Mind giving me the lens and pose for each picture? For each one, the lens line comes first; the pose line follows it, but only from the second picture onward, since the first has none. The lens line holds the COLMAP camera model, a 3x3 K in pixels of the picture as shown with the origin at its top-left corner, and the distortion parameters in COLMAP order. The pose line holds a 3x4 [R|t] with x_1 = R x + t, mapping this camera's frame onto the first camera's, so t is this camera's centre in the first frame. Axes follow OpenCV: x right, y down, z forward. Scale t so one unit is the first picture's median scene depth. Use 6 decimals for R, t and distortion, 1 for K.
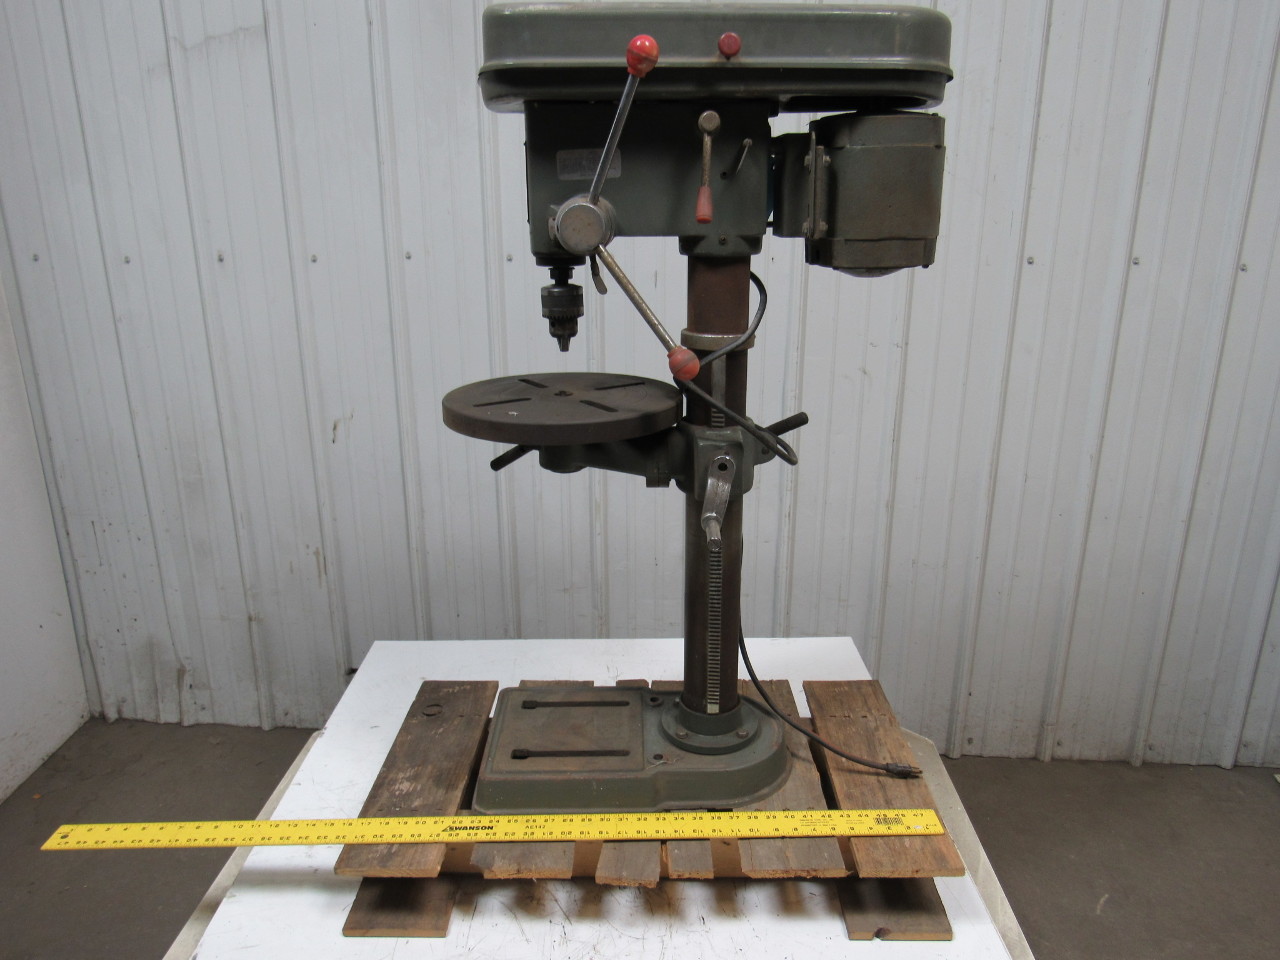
lens RADIAL K [[911.3, 0, 641.8], [0, 911.3, 480.1], [0, 0, 1]] dist [-0.024598, -0.000964]
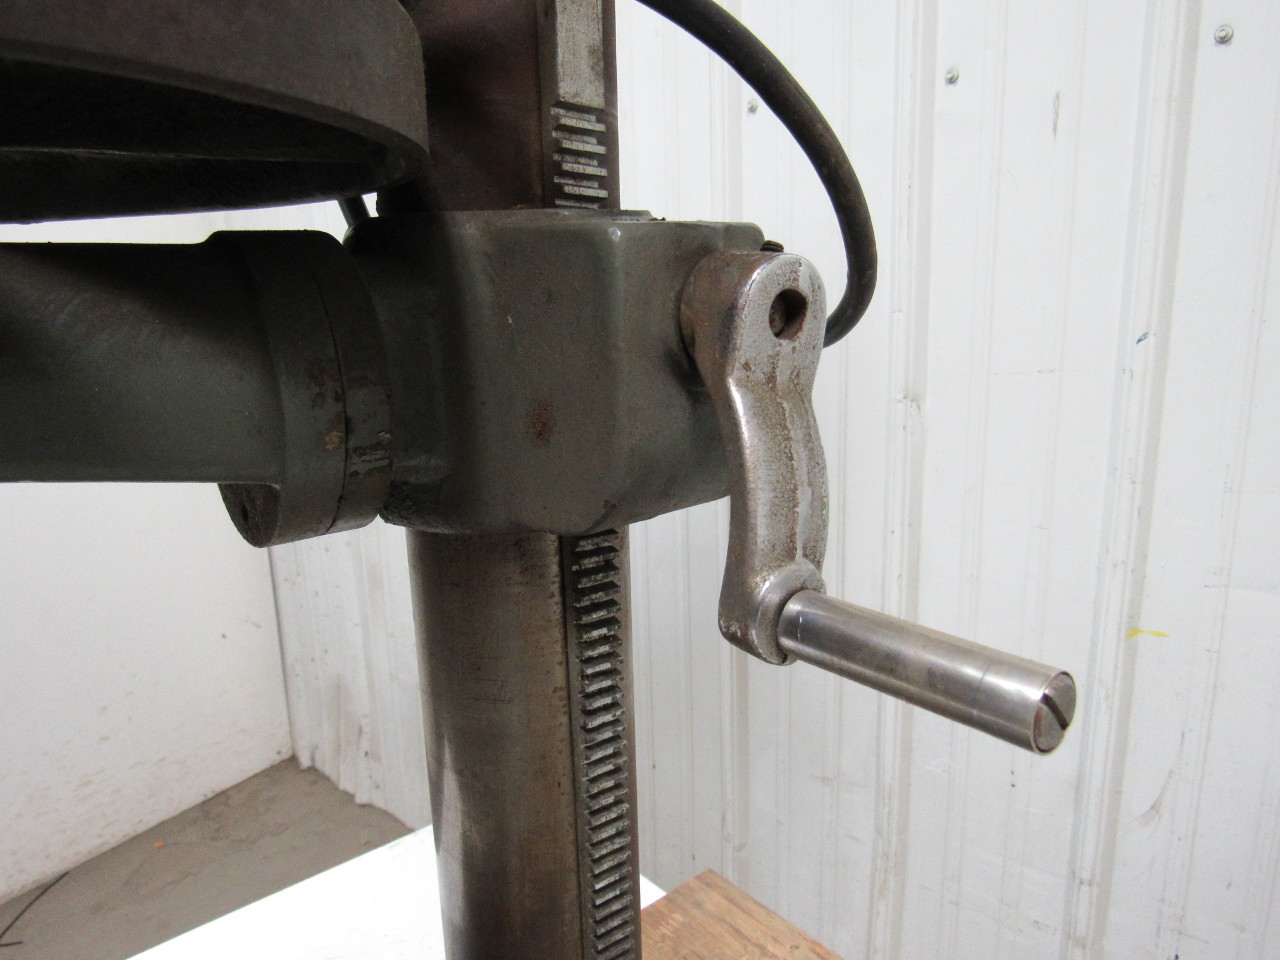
lens RADIAL K [[911.3, 0, 640.5], [0, 911.3, 477.8], [0, 0, 1]] dist [-0.024598, -0.000964]
pose [[0.824236, 0.110138, -0.555431, 0.096381], [-0.145668, 0.989131, -0.020028, -0.020831], [0.547188, 0.097417, 0.831321, 0.524818]]
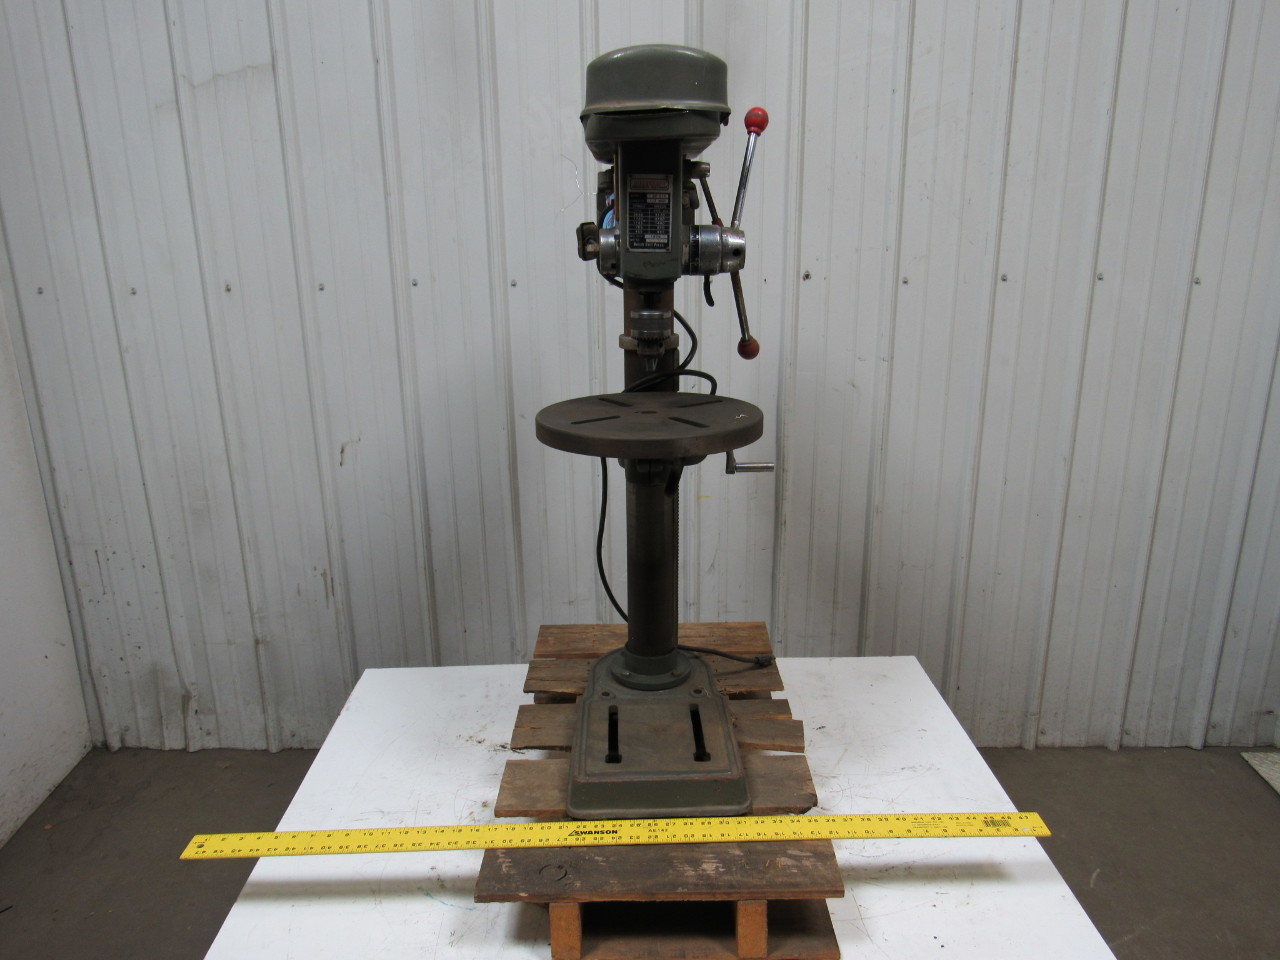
lens RADIAL K [[911.3, 0, 638.9], [0, 911.3, 480.0], [0, 0, 1]] dist [-0.024598, -0.000964]
pose [[0.998303, -0.027680, 0.051225, -0.057225], [0.028783, 0.999367, -0.020927, 0.006030], [-0.050613, 0.022366, 0.998468, -0.039158]]
